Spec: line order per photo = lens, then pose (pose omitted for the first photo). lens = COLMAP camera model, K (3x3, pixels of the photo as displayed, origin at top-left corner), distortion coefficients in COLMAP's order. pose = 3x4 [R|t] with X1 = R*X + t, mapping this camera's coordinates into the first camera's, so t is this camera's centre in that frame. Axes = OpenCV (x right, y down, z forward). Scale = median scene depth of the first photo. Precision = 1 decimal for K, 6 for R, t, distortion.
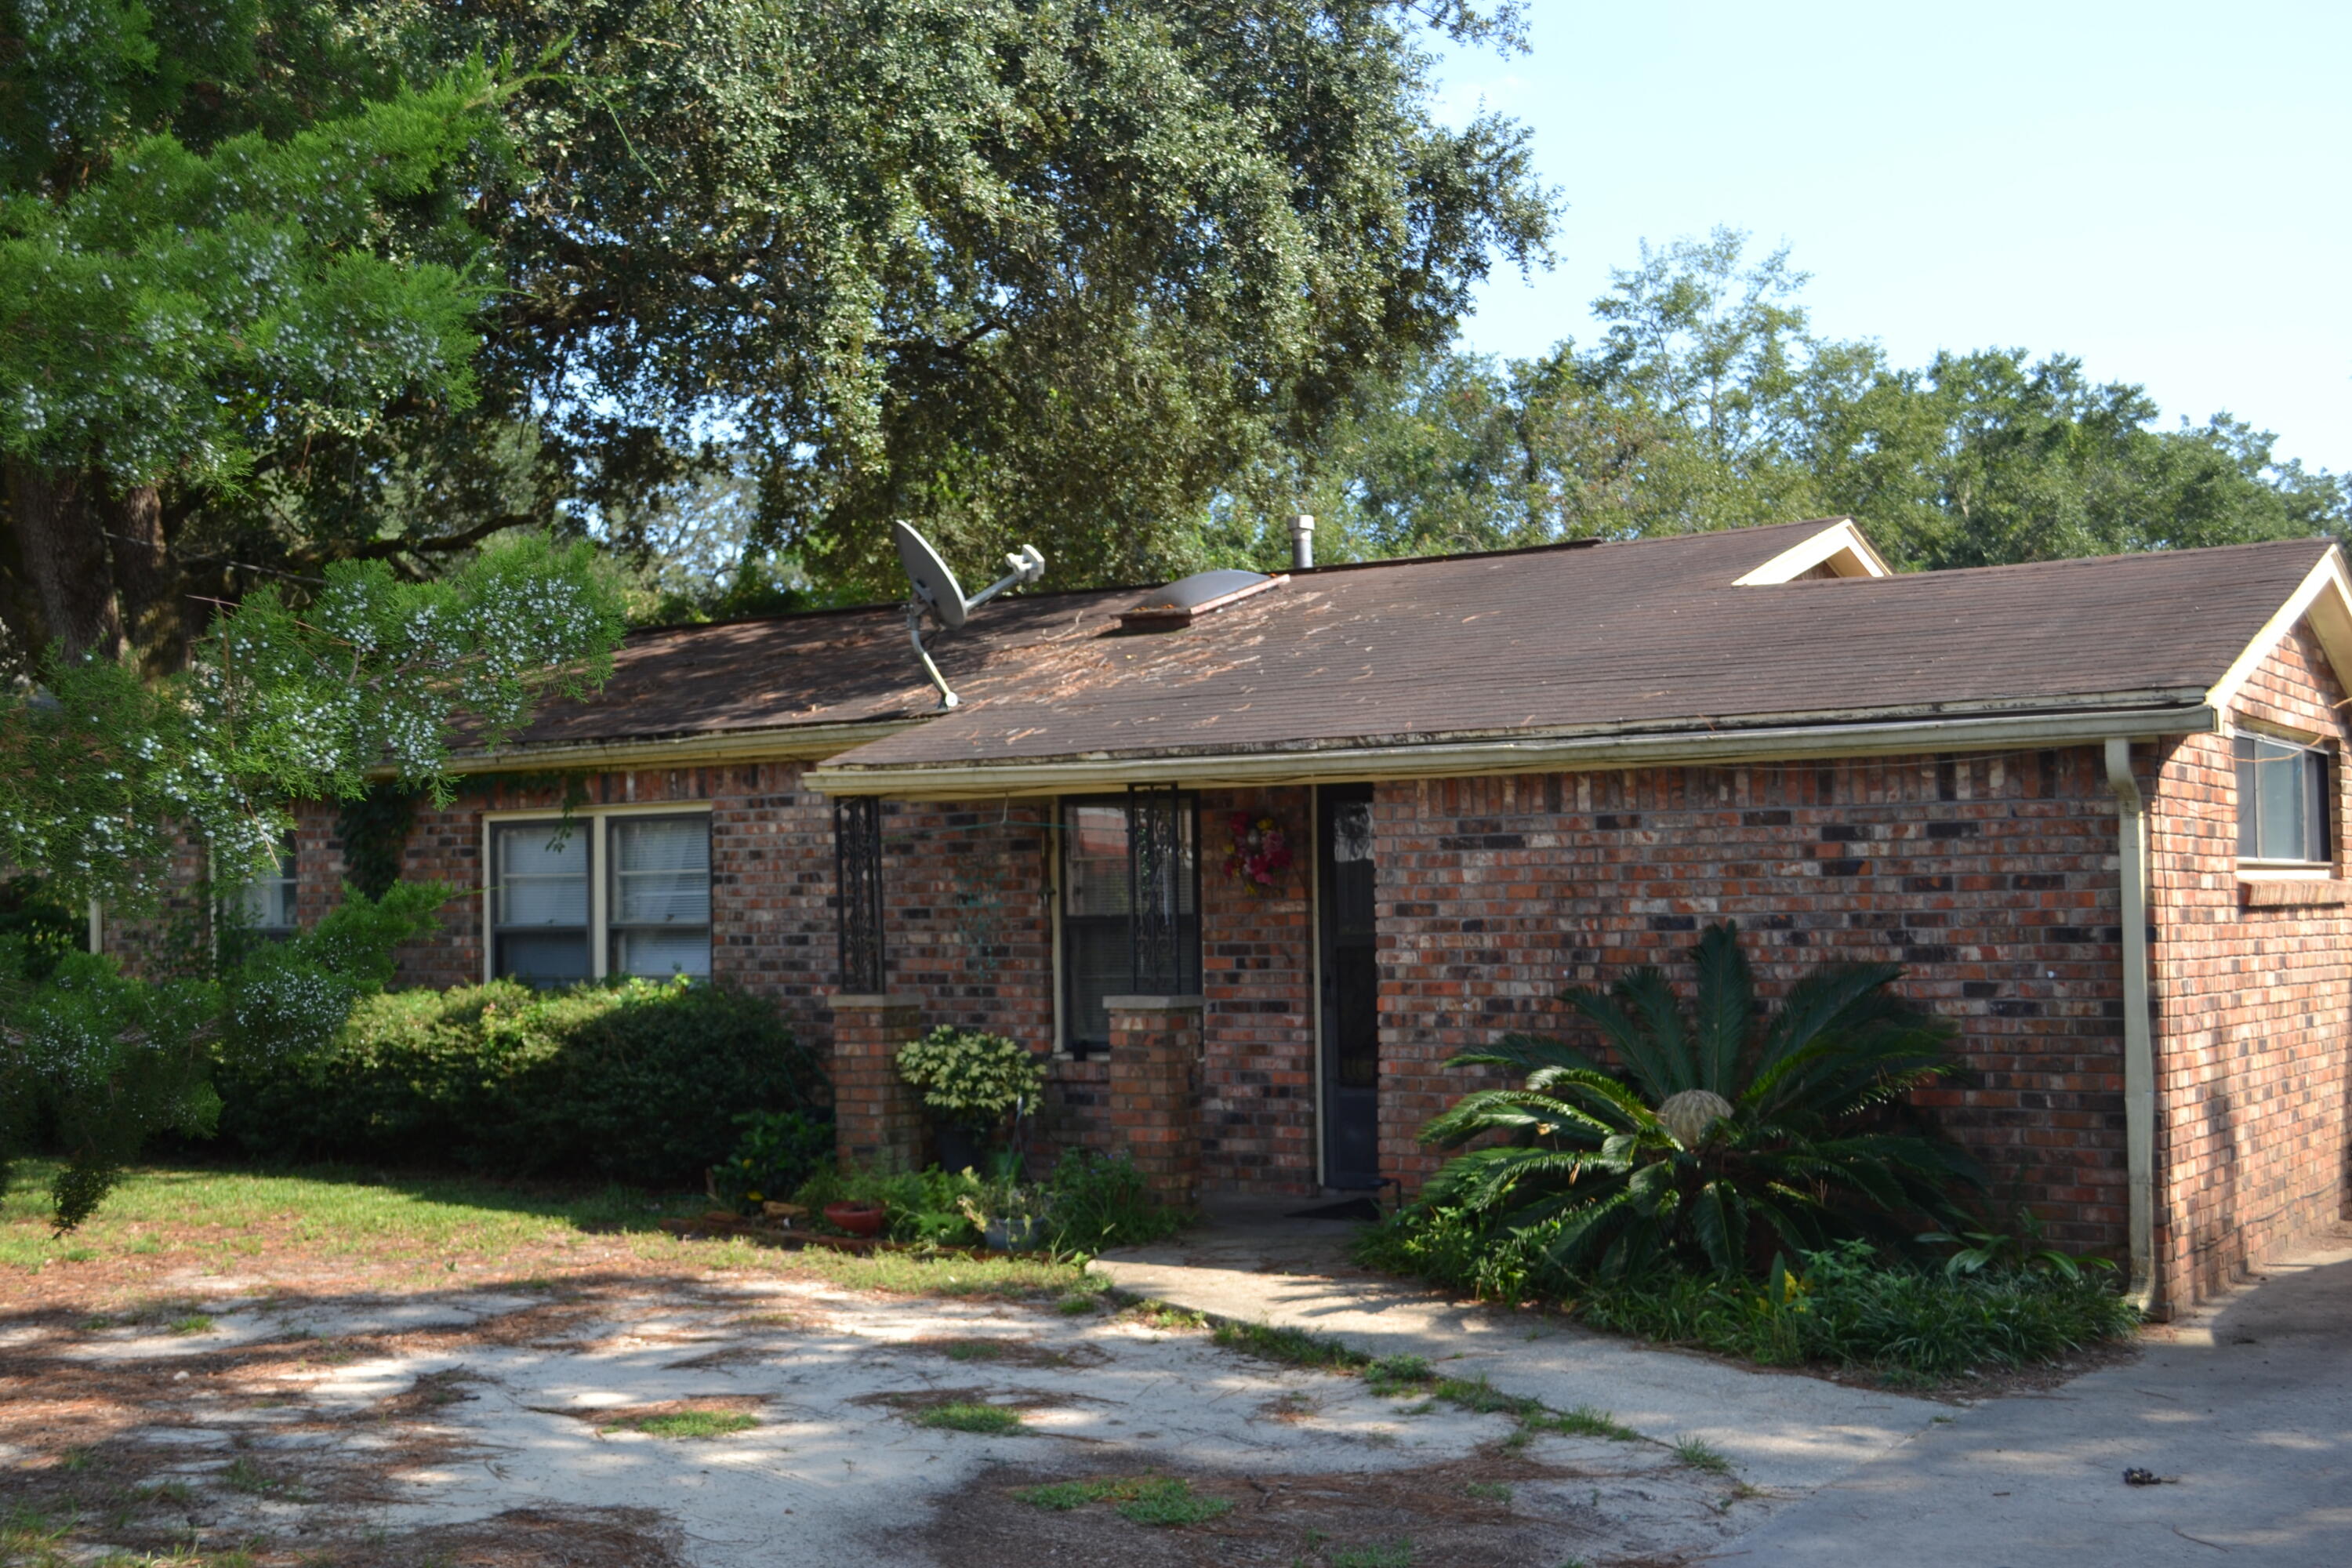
lens RADIAL K [[2629.5, 0, 1182.6], [0, 2629.5, 792.3], [0, 0, 1]] dist [-0.052013, 0.000000]
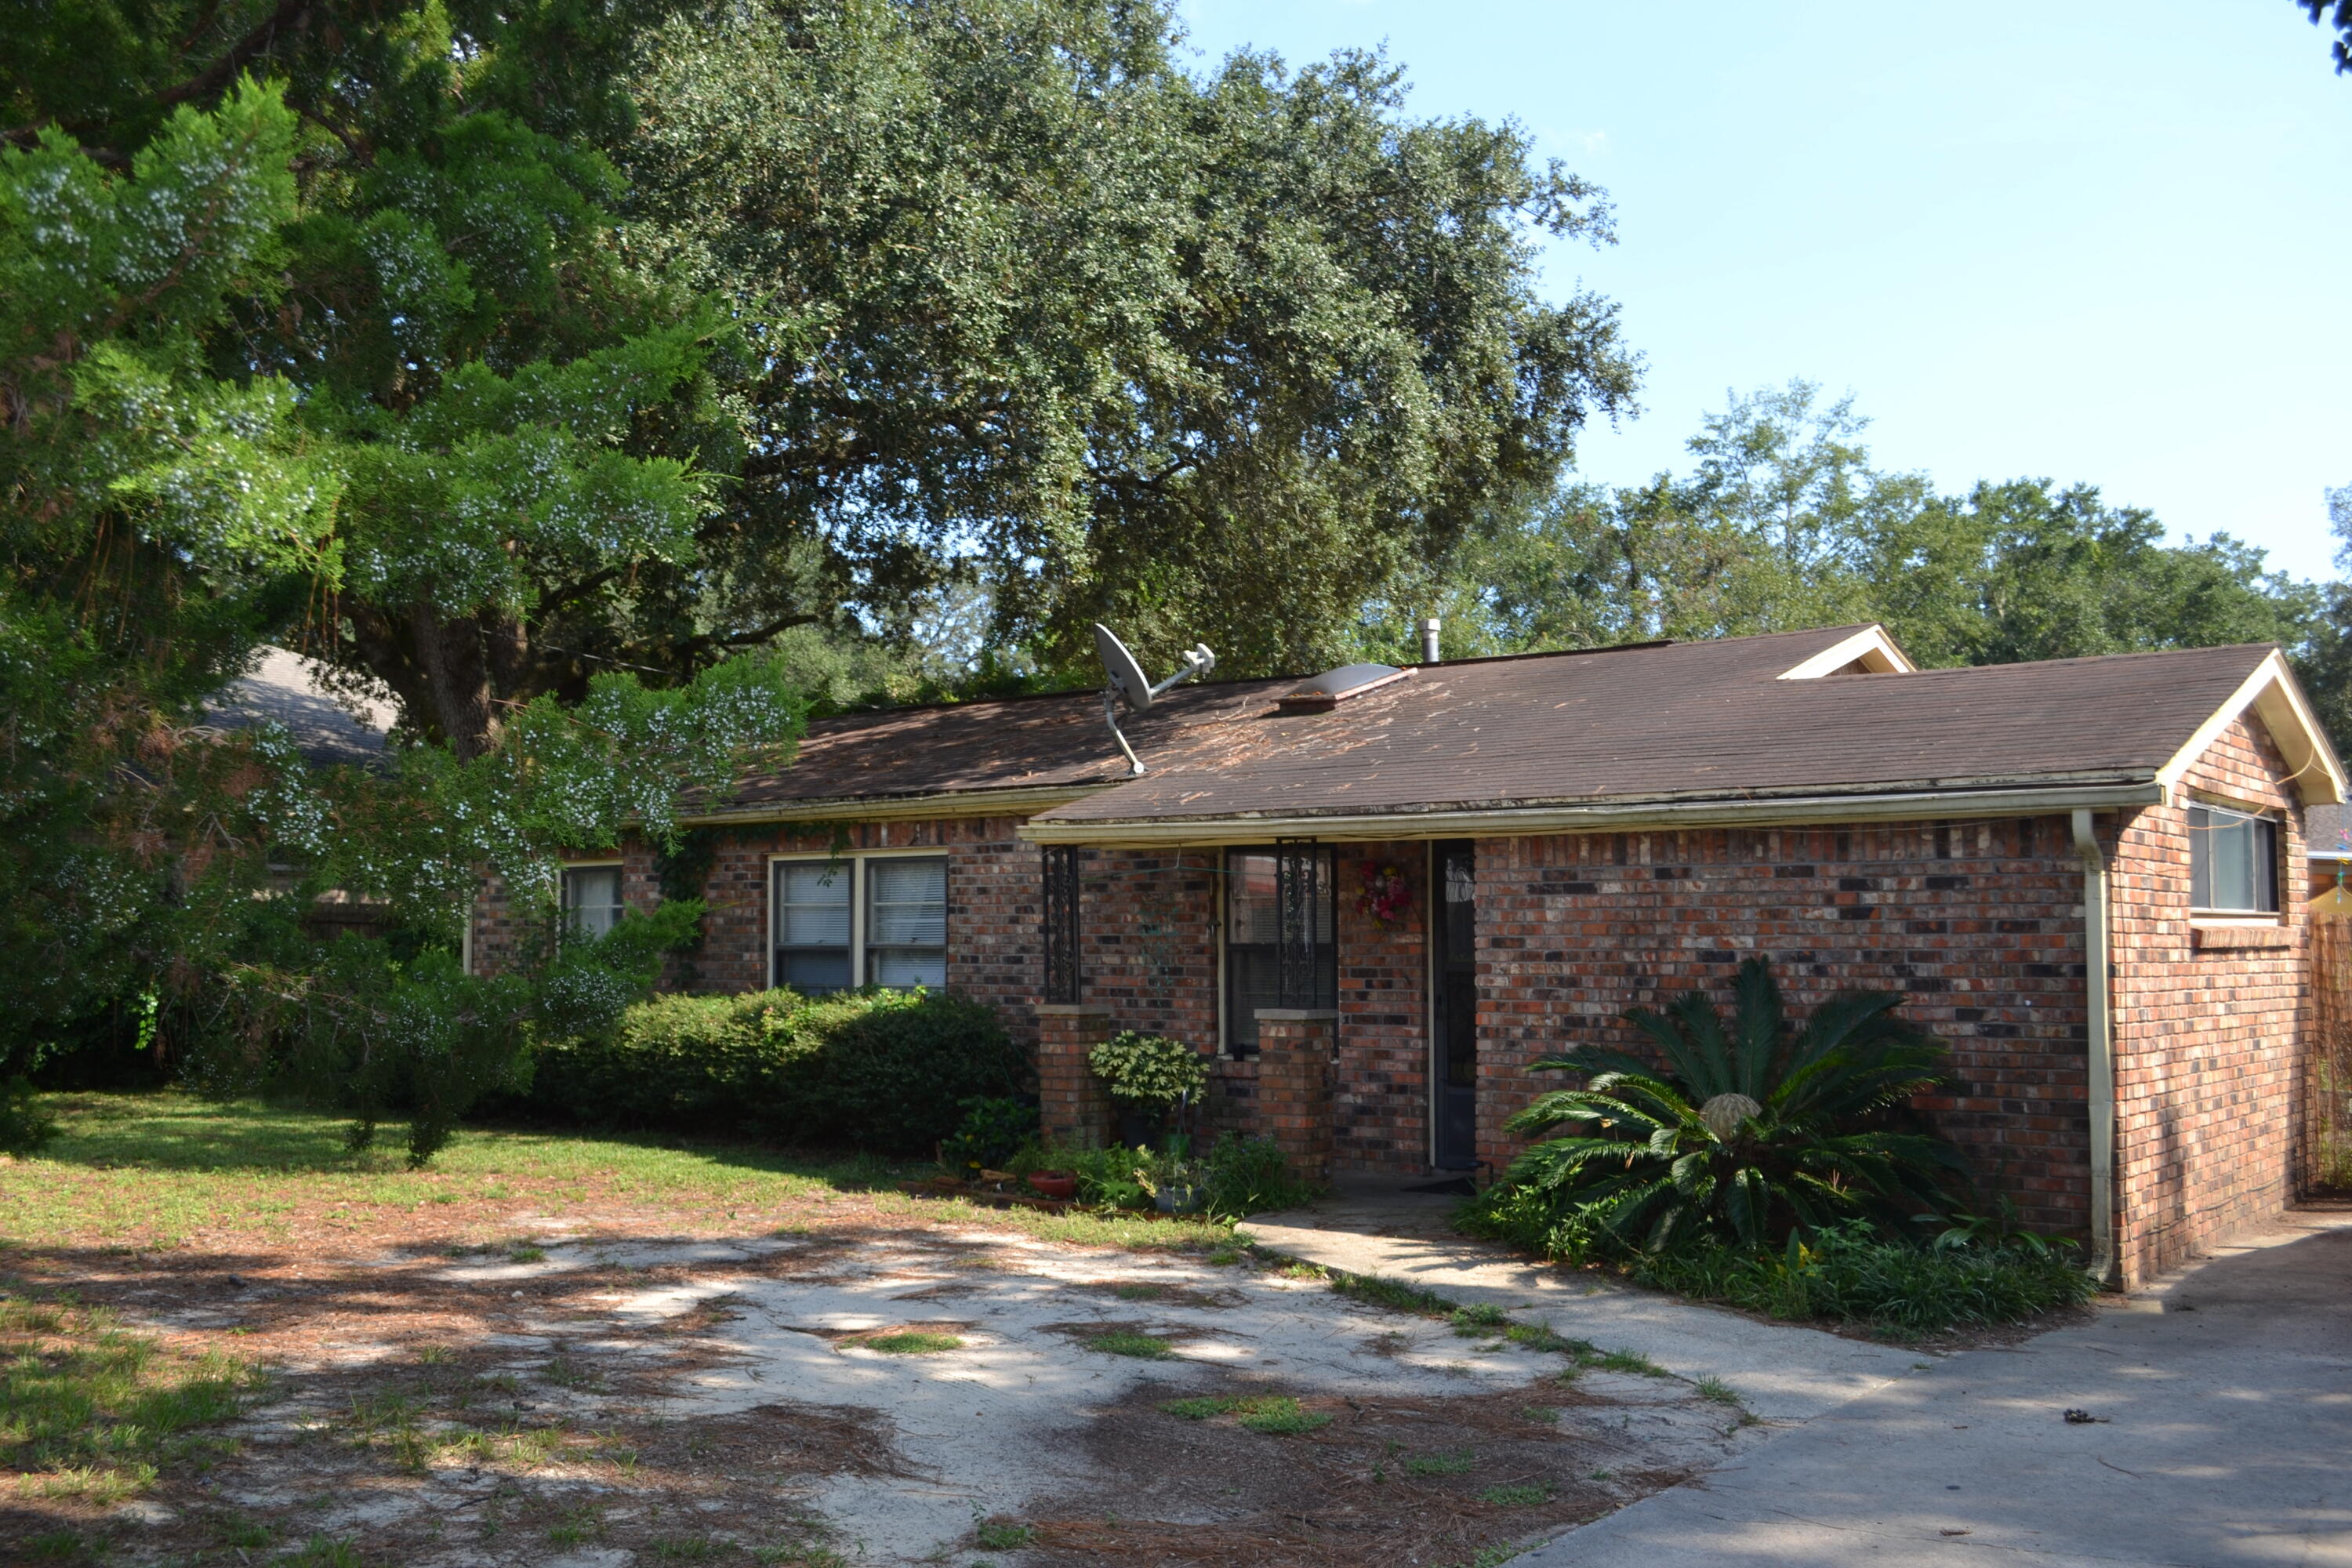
lens RADIAL K [[2158.9, 0, 1177.0], [0, 2158.9, 782.0], [0, 0, 1]] dist [-0.073075, 0.000000]
pose [[0.996763, 0.008689, -0.079928, 0.013429], [-0.010871, 0.999579, -0.026897, -0.001467], [0.079660, 0.027679, 0.996438, -0.016653]]
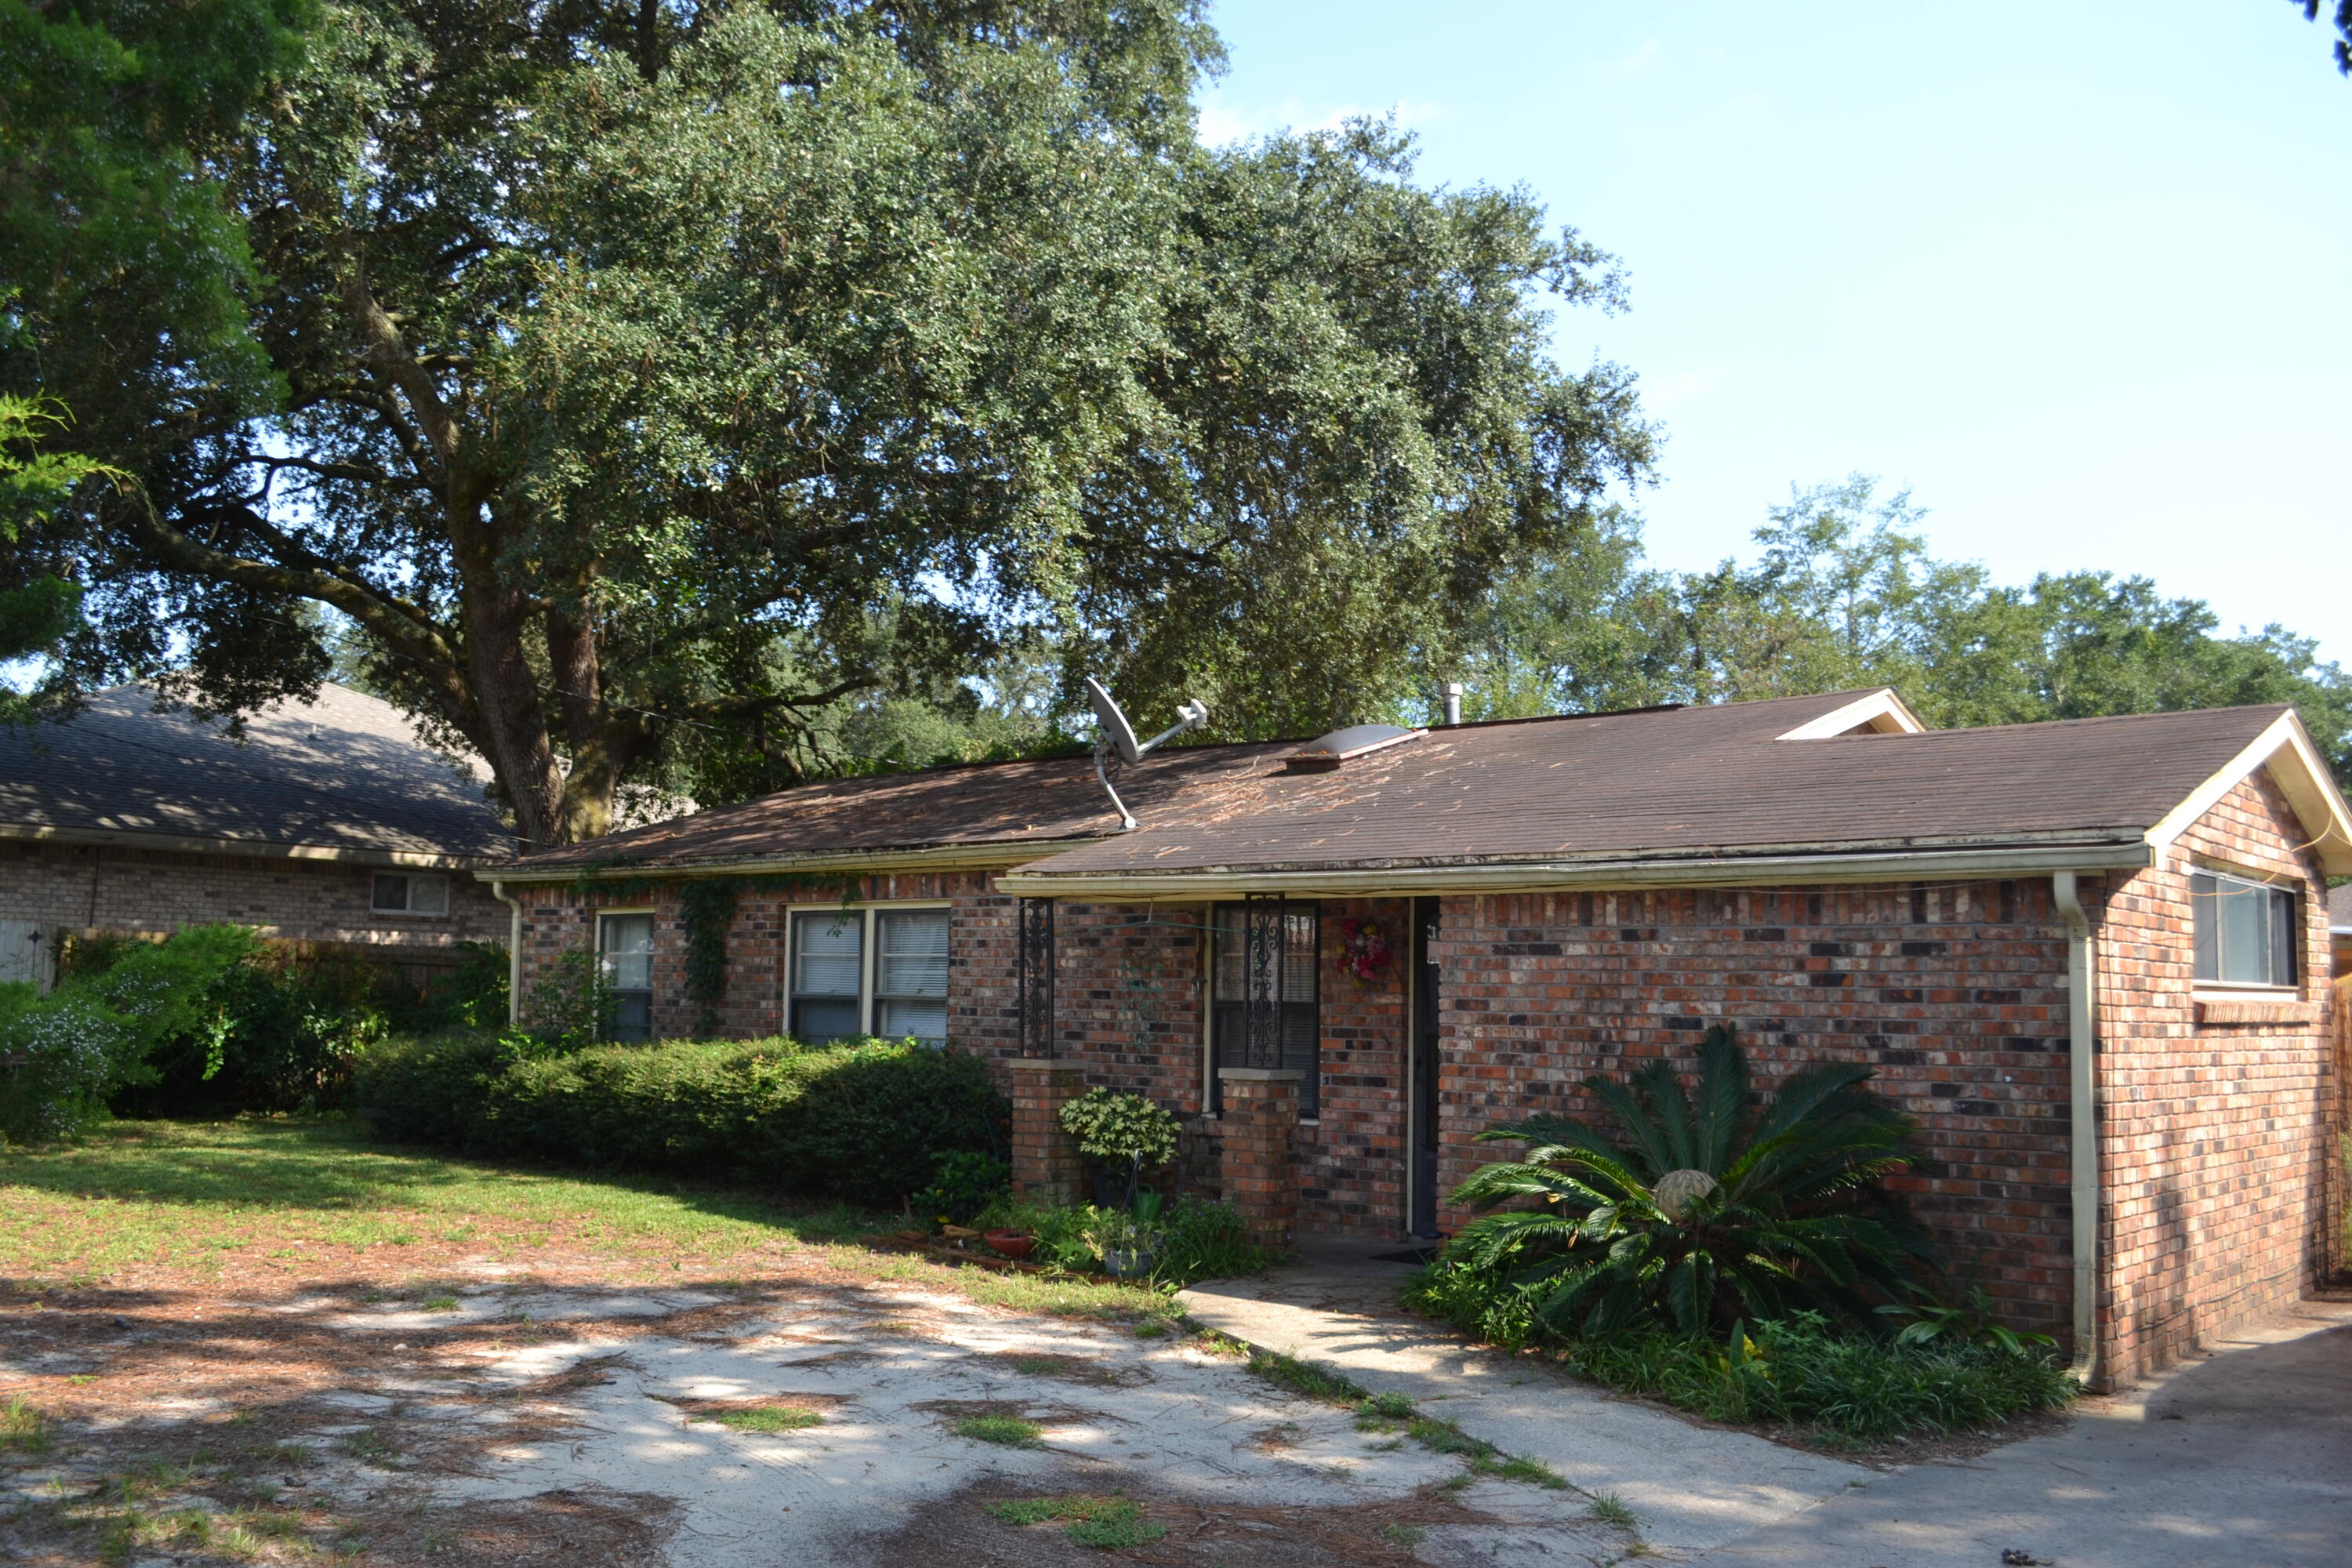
lens RADIAL K [[2001.8, 0, 1171.7], [0, 2001.8, 782.6], [0, 0, 1]] dist [-0.082041, 0.019582]
pose [[0.990246, 0.018814, -0.138053, 0.071689], [-0.027228, 0.997868, -0.059314, 0.001731], [0.136643, 0.062495, 0.988647, 0.079447]]
